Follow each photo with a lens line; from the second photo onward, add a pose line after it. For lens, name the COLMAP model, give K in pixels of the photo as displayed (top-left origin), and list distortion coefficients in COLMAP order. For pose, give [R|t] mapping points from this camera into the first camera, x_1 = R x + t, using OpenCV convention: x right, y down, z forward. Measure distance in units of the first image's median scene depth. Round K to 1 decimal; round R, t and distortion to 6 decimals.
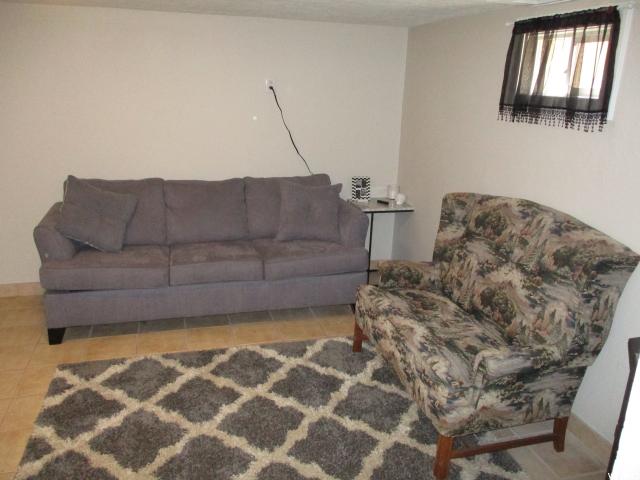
lens RADIAL K [[535.9, 0, 320.9], [0, 535.9, 239.2], [0, 0, 1]] dist [-0.030522, 0.008392]
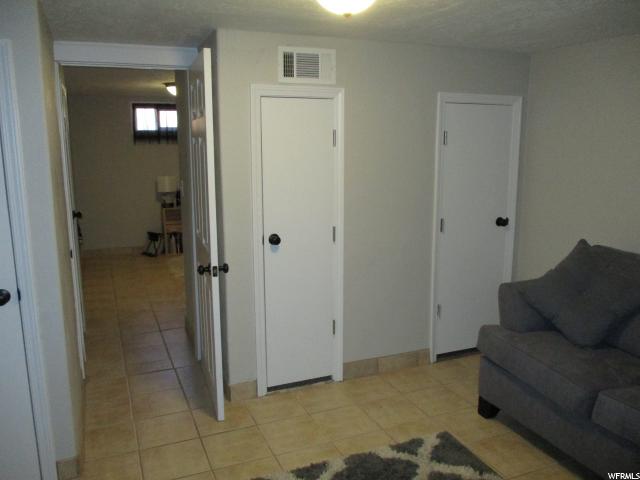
lens RADIAL K [[535.9, 0, 320.9], [0, 535.9, 239.2], [0, 0, 1]] dist [-0.030522, 0.008392]
pose [[0.106473, 0.145627, -0.983594, 0.334224], [-0.273478, 0.955354, 0.111842, -0.122578], [0.955967, 0.257083, 0.141545, 0.604915]]
